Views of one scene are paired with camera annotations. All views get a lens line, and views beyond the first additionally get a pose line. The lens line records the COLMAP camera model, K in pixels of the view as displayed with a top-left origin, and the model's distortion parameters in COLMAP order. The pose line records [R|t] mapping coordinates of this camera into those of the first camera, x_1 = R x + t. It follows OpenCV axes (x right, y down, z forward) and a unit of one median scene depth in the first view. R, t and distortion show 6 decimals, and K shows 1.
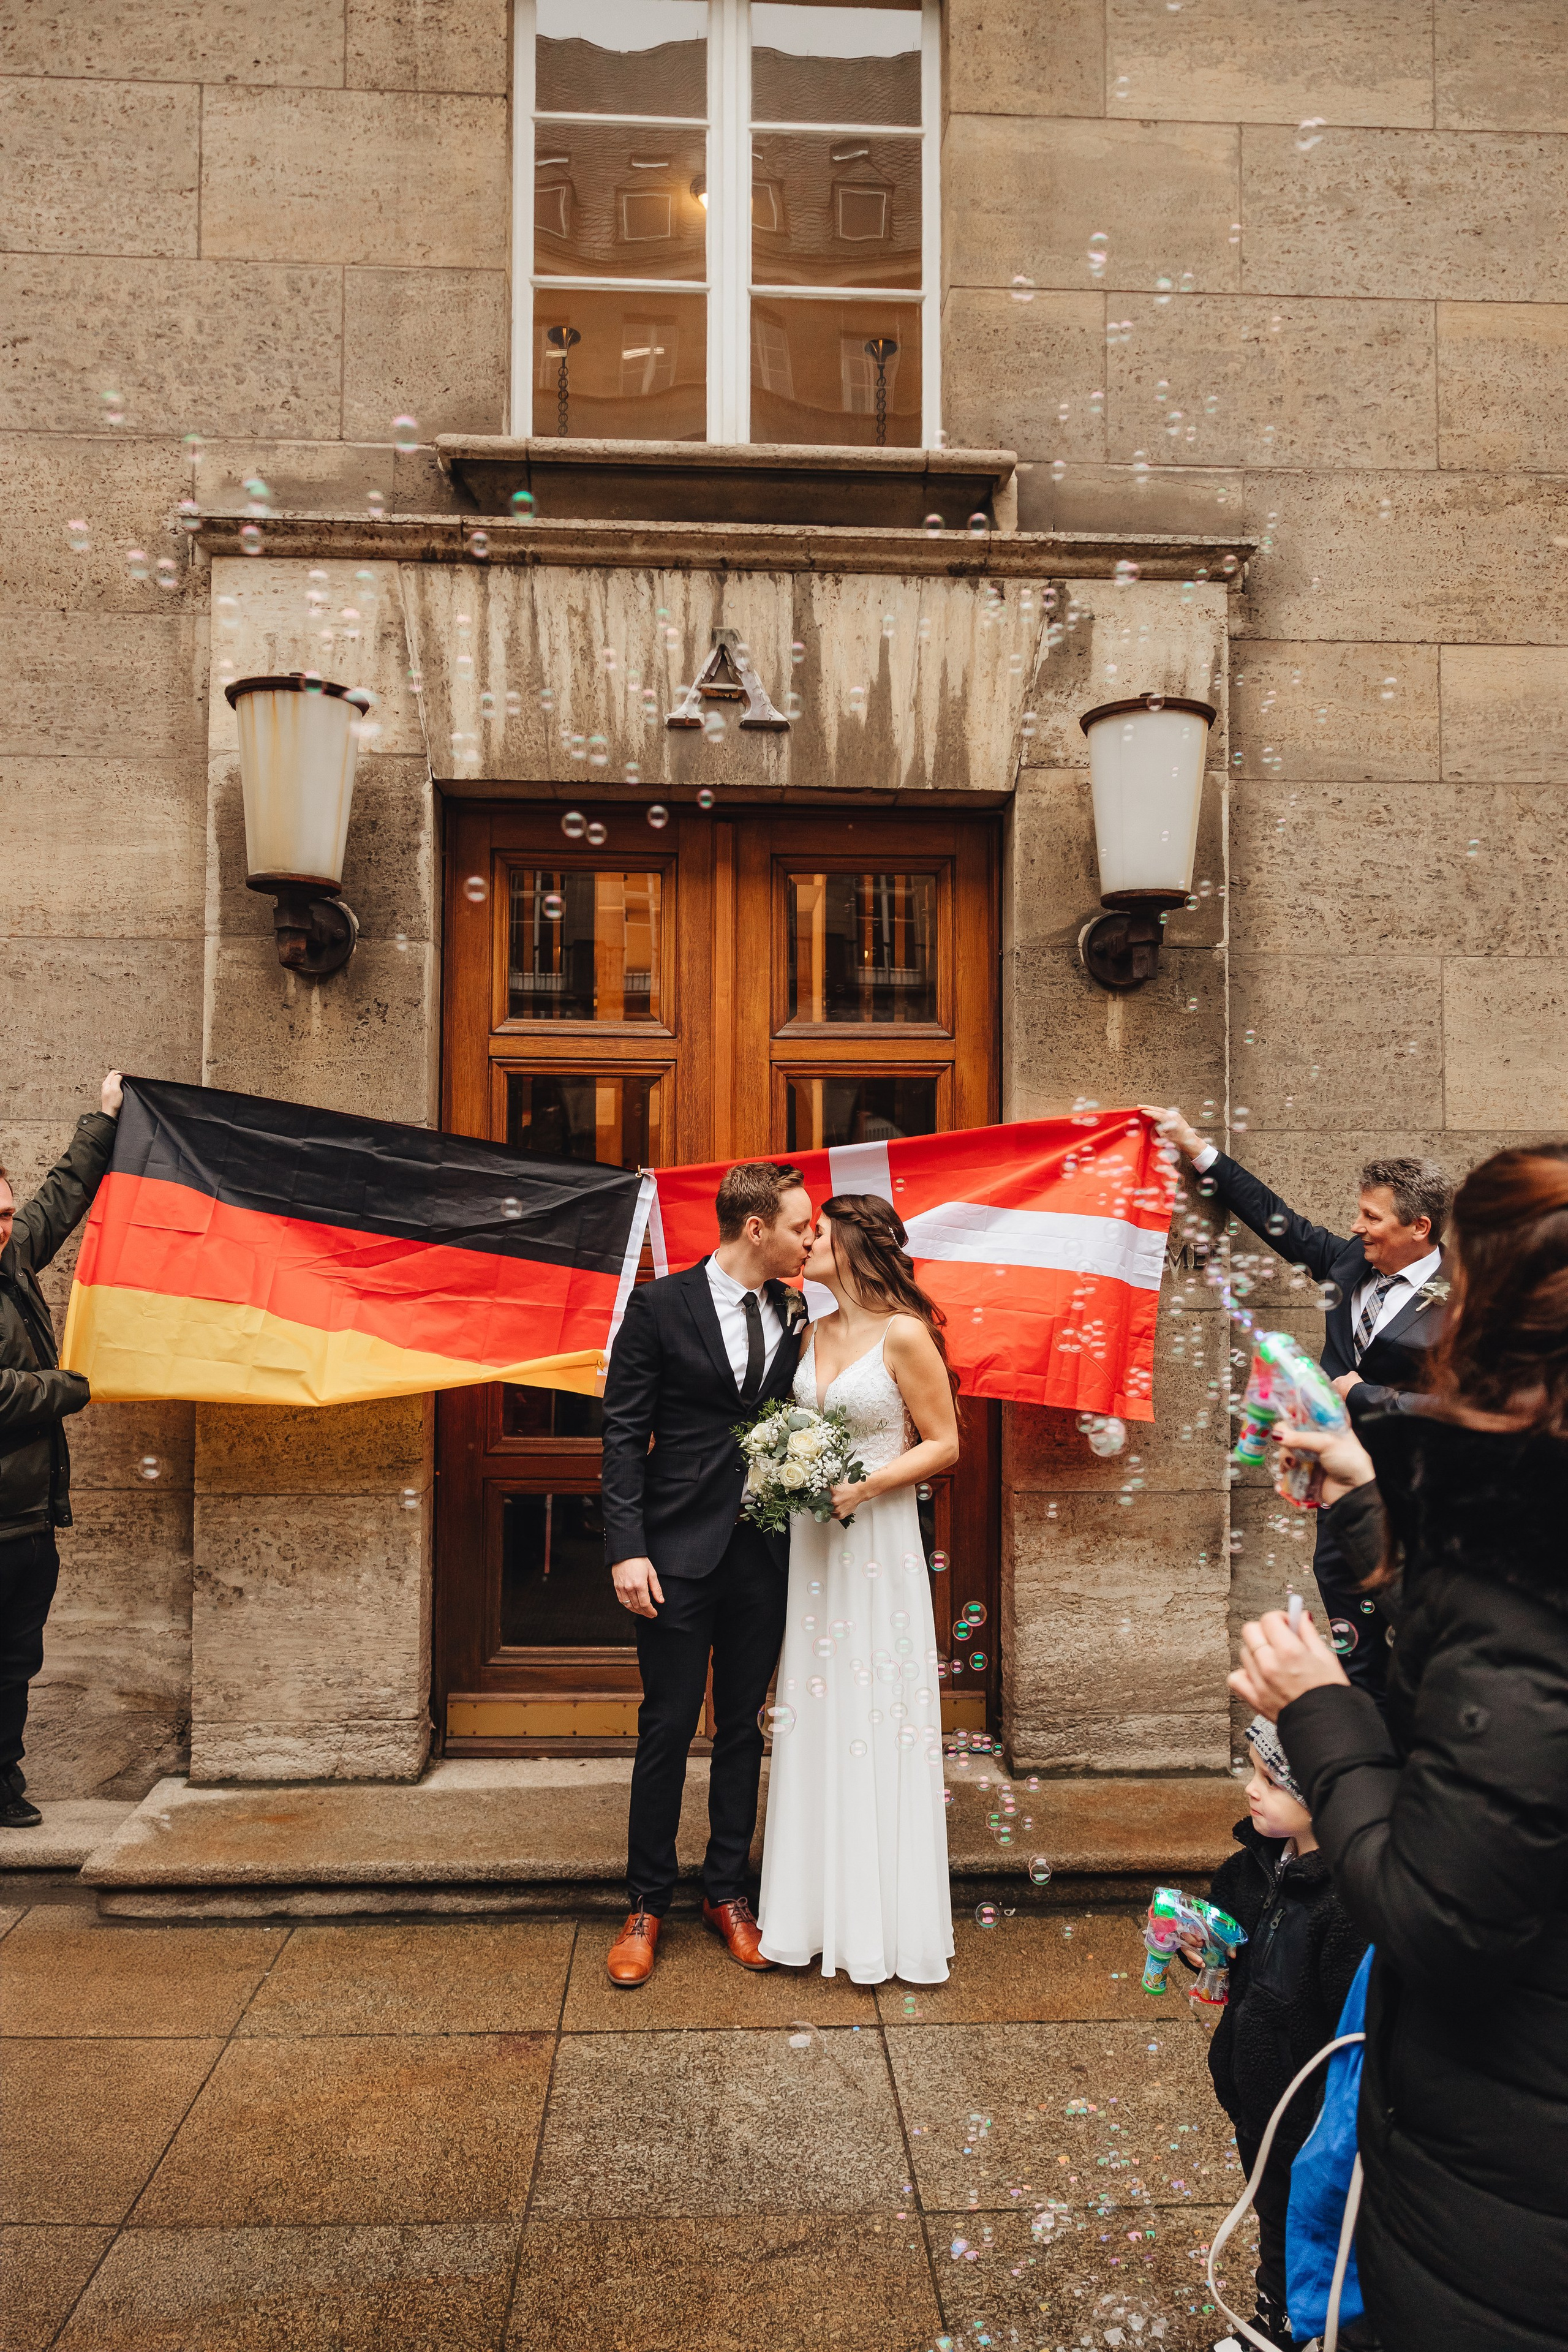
lens RADIAL K [[1615.9, 0, 796.2], [0, 1615.9, 1162.0], [0, 0, 1]] dist [0.017914, -0.009055]
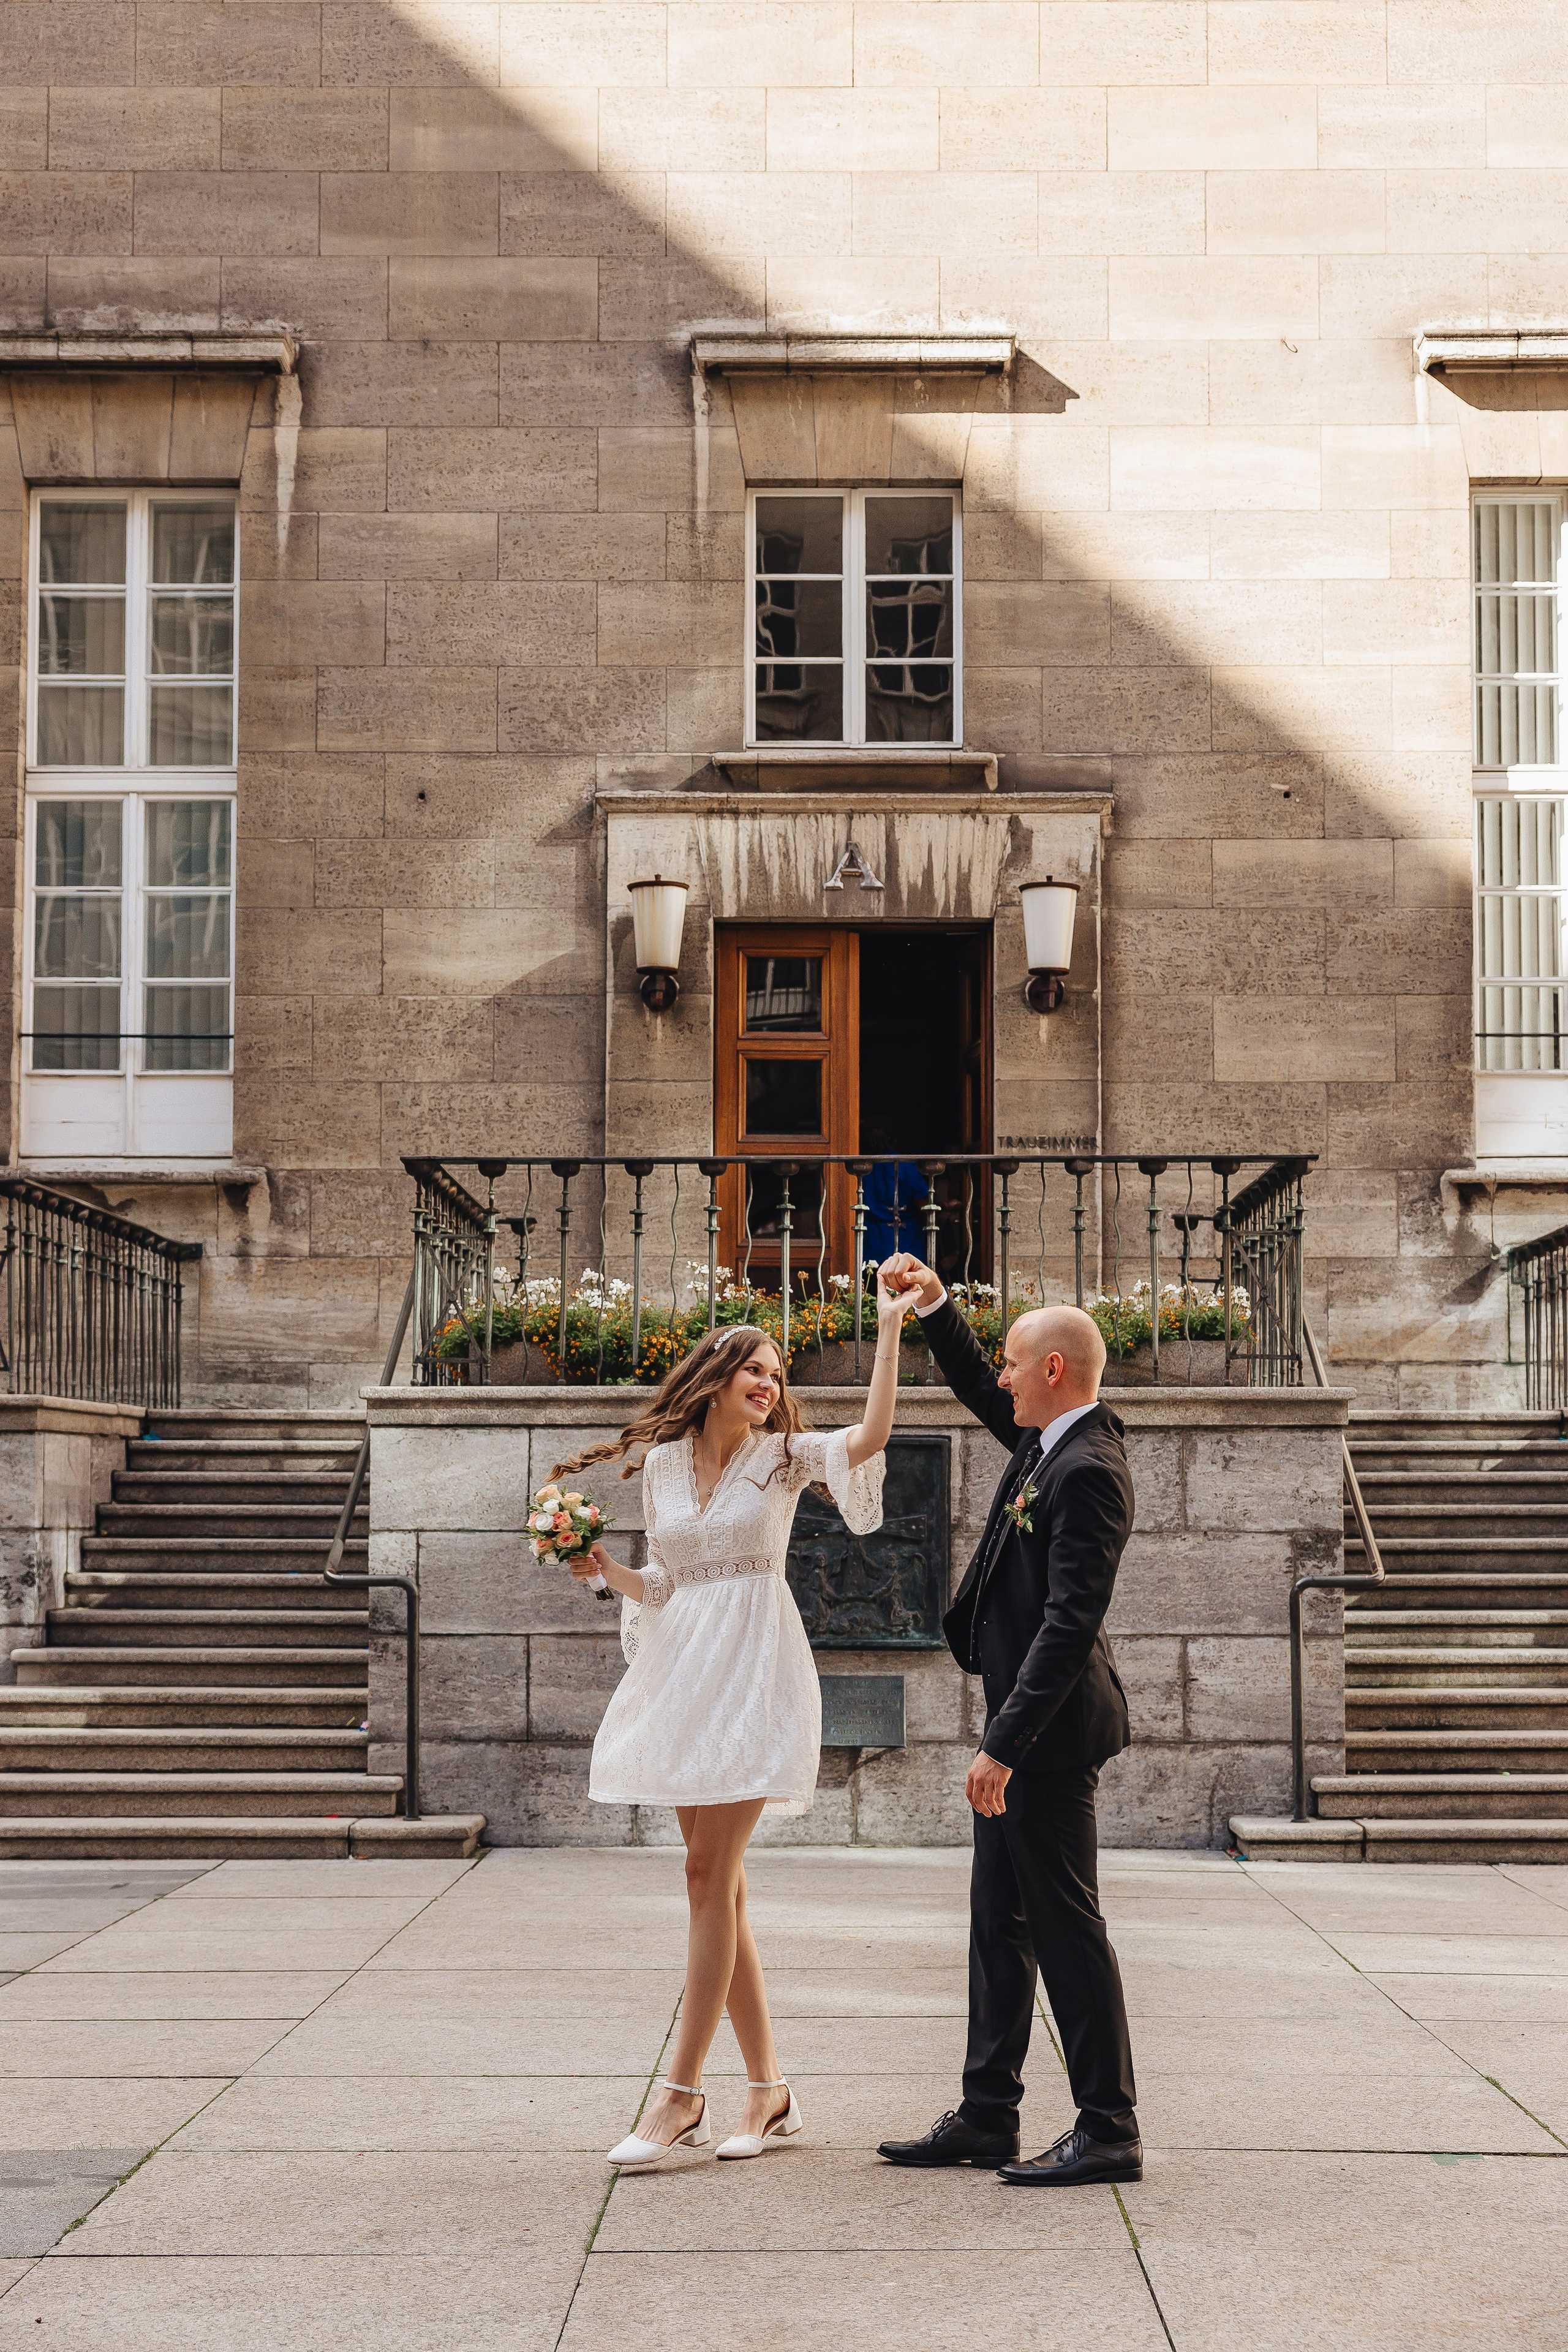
lens RADIAL K [[3372.2, 0, 785.4], [0, 3372.2, 1175.7], [0, 0, 1]] dist [0.023240, 0.000000]
pose [[0.997369, -0.008615, -0.071977, 0.173260], [0.003672, 0.997643, -0.068522, 0.382640], [0.072398, 0.068077, 0.995050, -3.198096]]
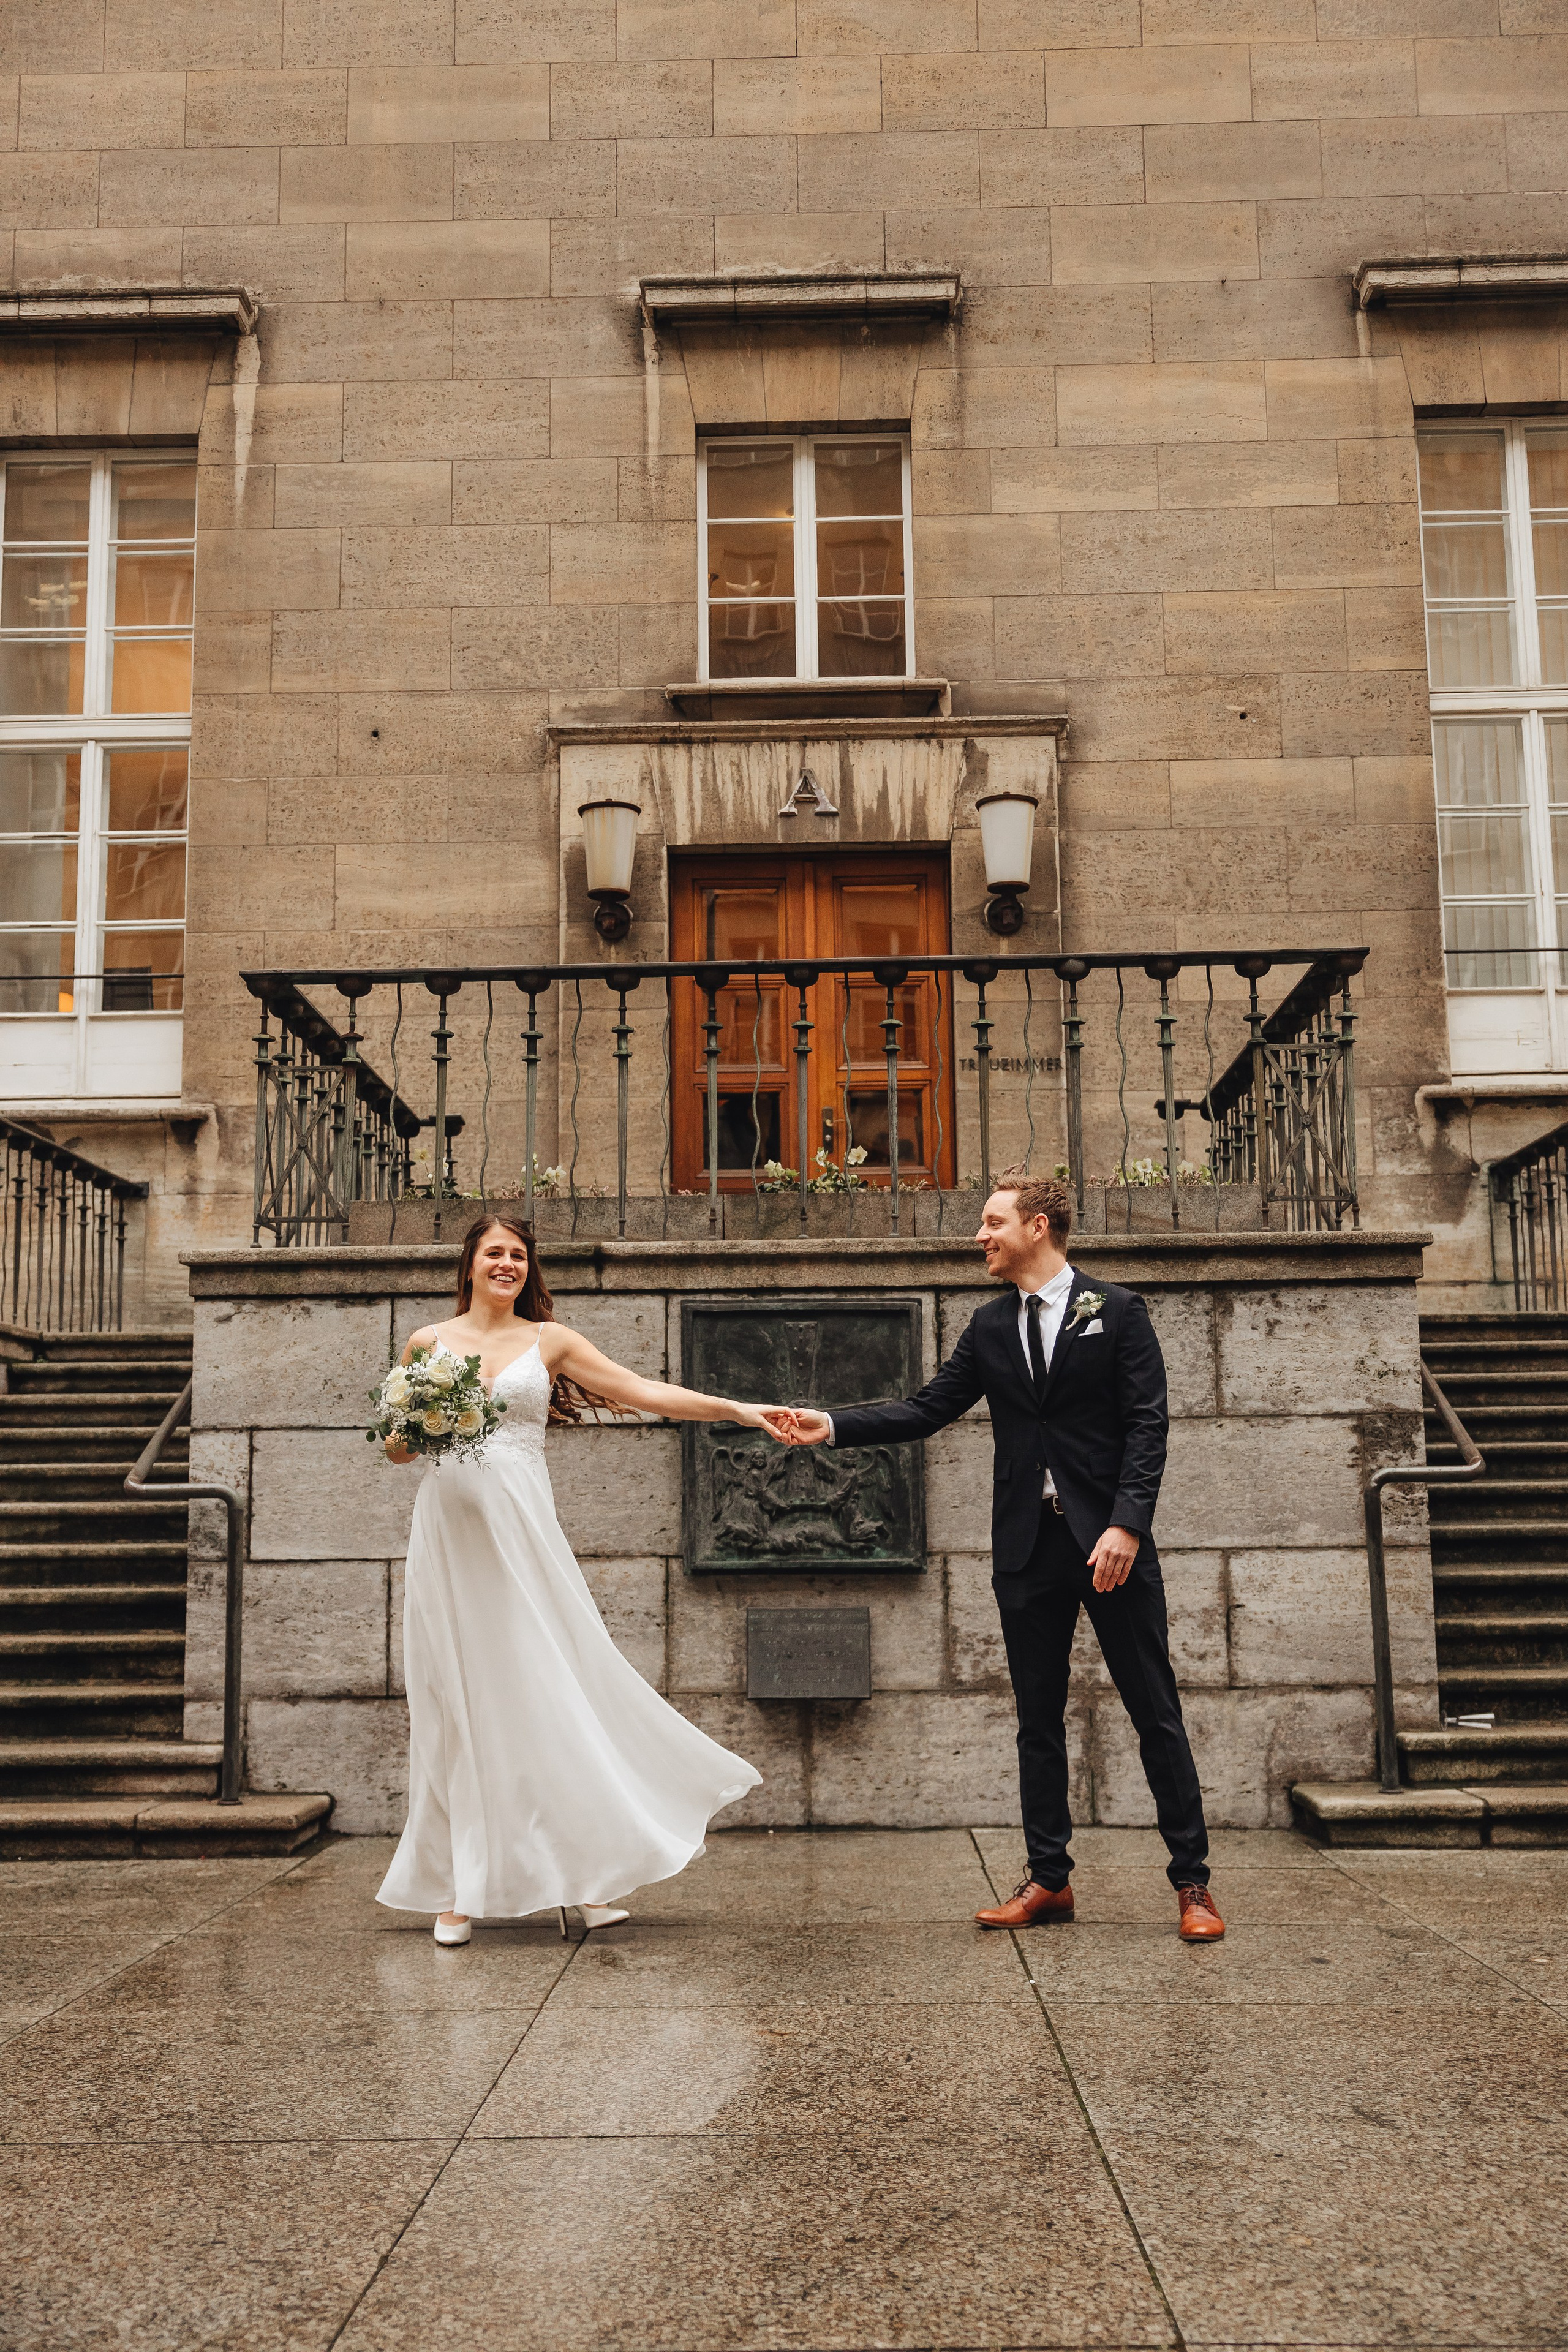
lens RADIAL K [[2408.6, 0, 767.7], [0, 2408.6, 1088.0], [0, 0, 1]] dist [0.015106, 0.000000]
pose [[0.996460, -0.029030, -0.078891, 0.133238], [0.017274, 0.989163, -0.145801, 0.504897], [0.082268, 0.143922, 0.986163, -1.916792]]
